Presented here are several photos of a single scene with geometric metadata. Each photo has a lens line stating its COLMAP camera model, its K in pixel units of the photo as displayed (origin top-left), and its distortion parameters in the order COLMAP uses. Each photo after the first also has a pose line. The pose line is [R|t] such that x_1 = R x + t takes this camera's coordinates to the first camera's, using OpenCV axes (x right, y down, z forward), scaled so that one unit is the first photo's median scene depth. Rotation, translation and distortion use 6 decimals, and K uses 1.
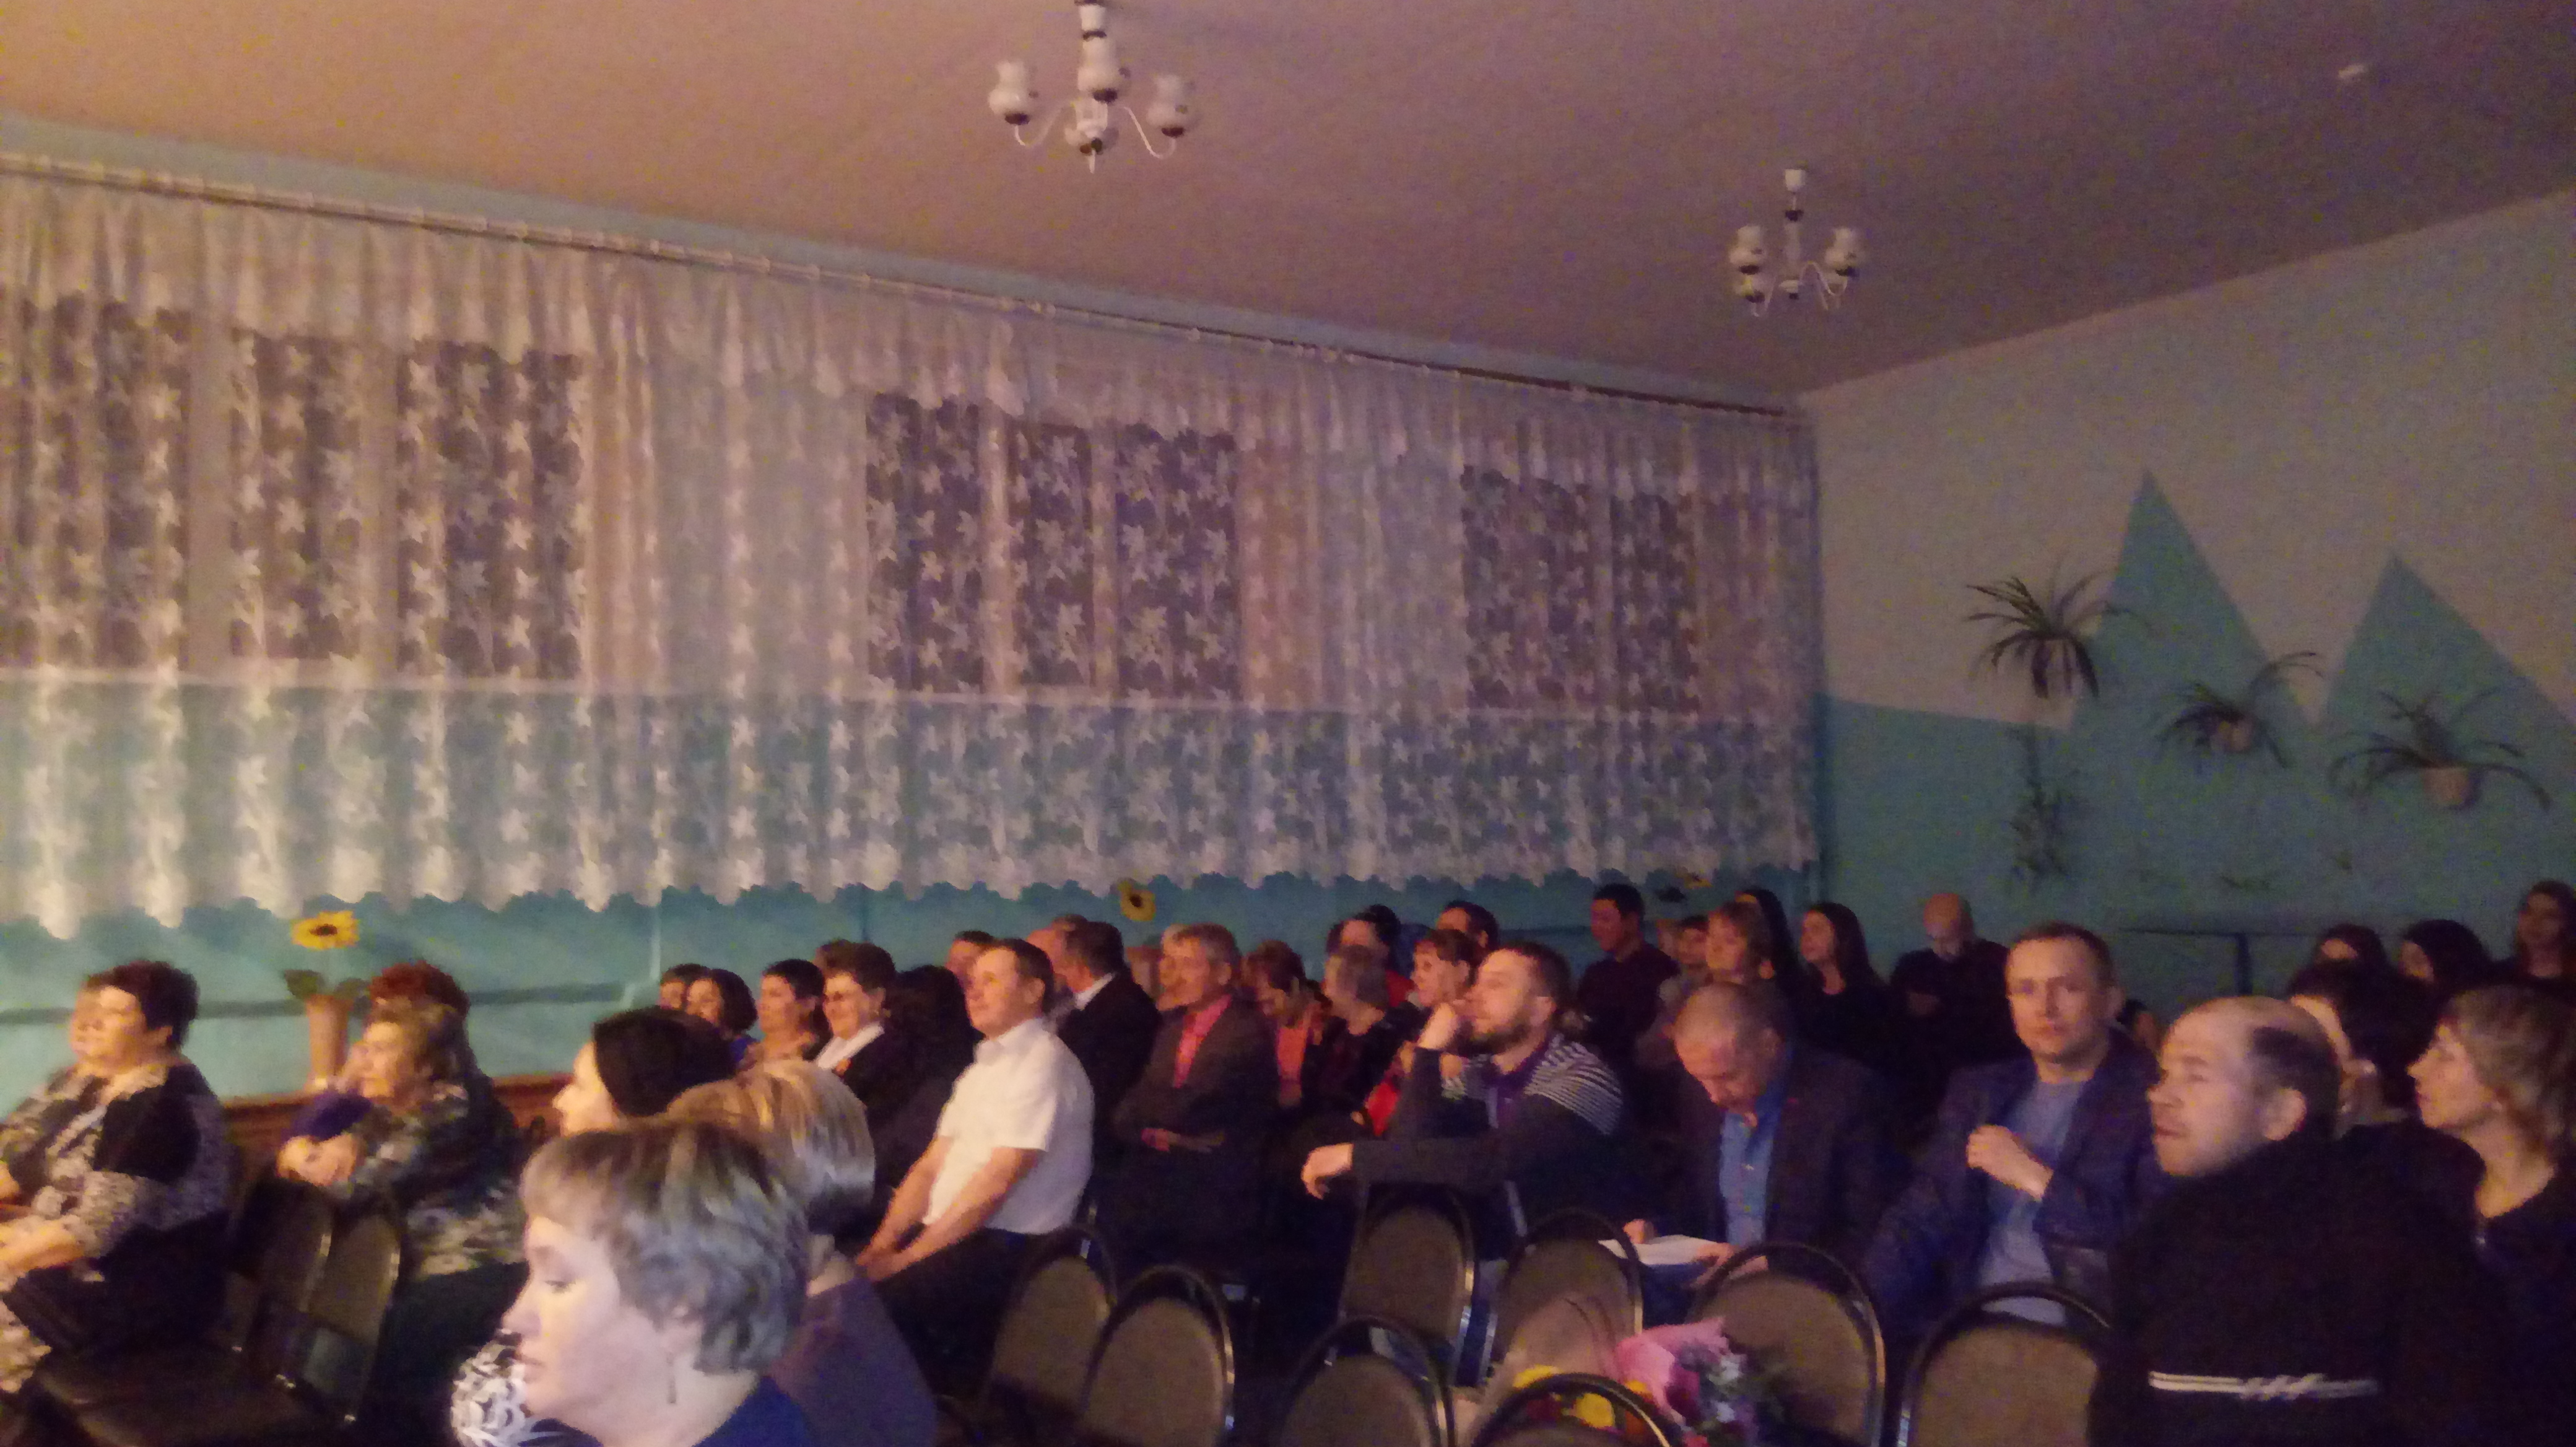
lens RADIAL K [[2090.2, 0, 1286.1], [0, 2090.2, 709.1], [0, 0, 1]] dist [0.114677, -0.179557]
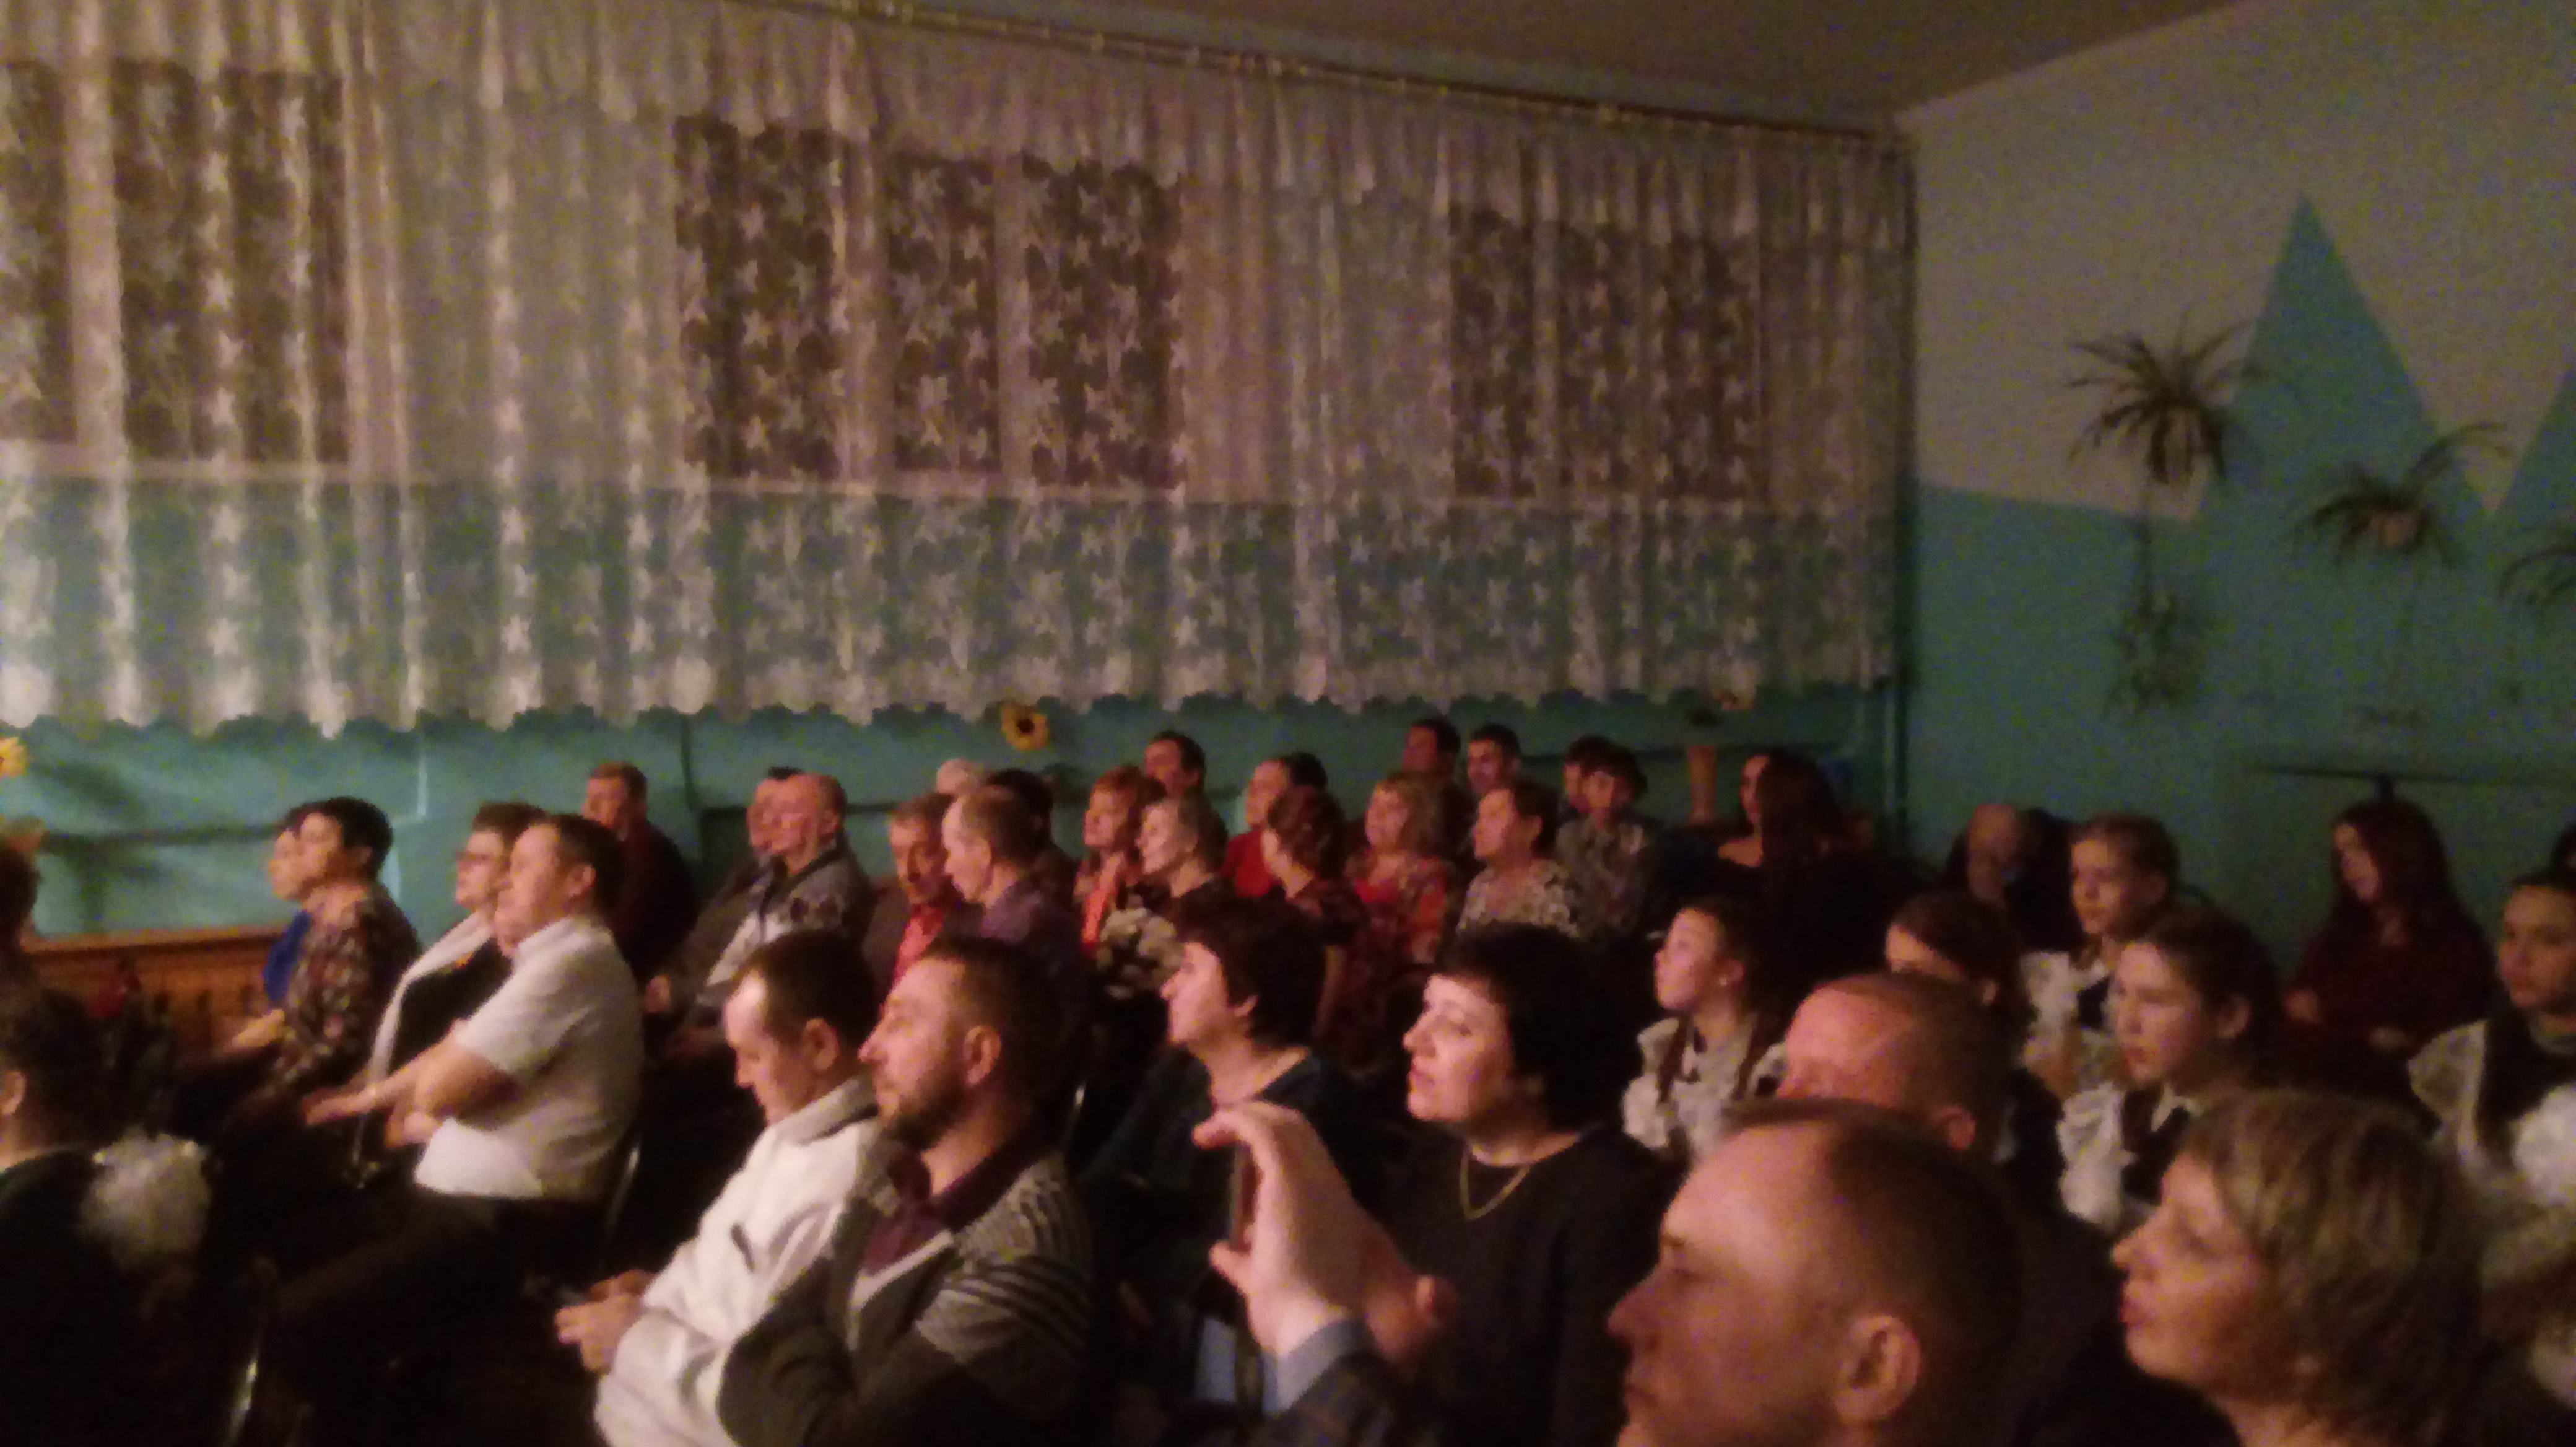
lens RADIAL K [[2096.3, 0, 1281.6], [0, 2096.3, 729.0], [0, 0, 1]] dist [0.114484, -0.185333]
pose [[0.994071, 0.011852, -0.108087, 0.117998], [0.000466, 0.993568, 0.113238, -0.004192], [0.108734, -0.112617, 0.987671, 0.149361]]
